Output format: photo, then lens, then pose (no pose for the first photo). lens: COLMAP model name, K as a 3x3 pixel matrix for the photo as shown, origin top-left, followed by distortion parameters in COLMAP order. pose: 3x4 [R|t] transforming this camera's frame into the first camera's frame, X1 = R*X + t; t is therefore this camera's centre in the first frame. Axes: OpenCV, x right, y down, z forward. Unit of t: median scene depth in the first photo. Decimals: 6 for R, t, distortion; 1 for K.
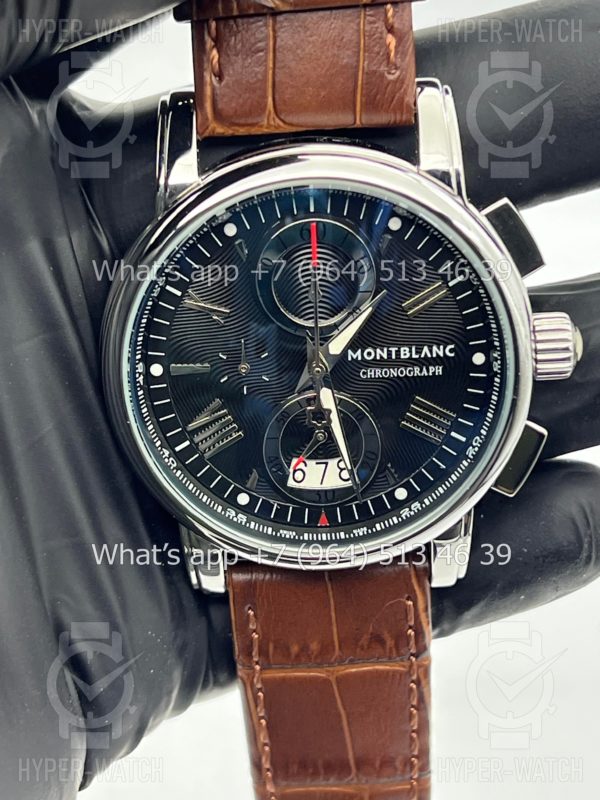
lens RADIAL K [[1813.0, 0, 300.0], [0, 1813.0, 400.0], [0, 0, 1]] dist [0.168529, 0.161766]
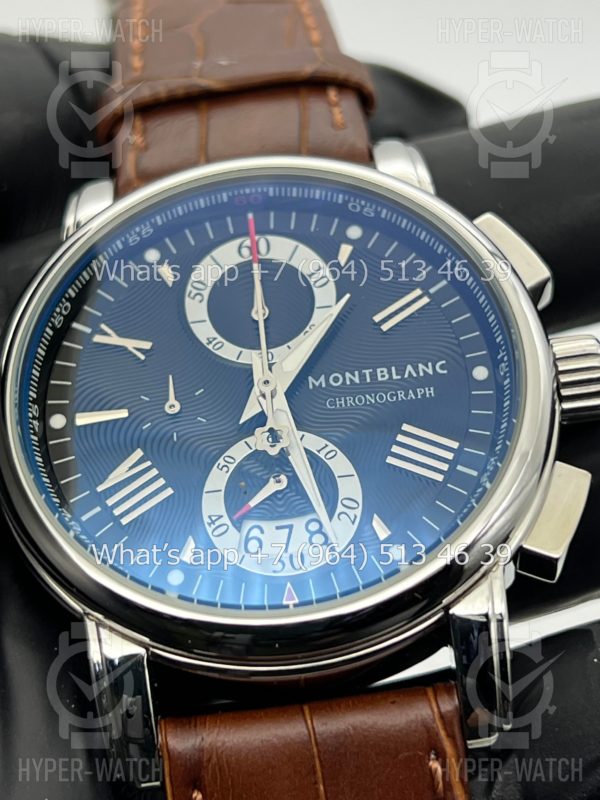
lens RADIAL K [[1813.0, 0, 300.0], [0, 1813.0, 400.0], [0, 0, 1]] dist [0.168529, 0.161766]
pose [[0.995279, -0.089041, -0.038612, 0.051632], [0.039685, 0.736441, -0.675337, 0.493798], [0.088568, 0.670617, 0.736498, 0.441906]]
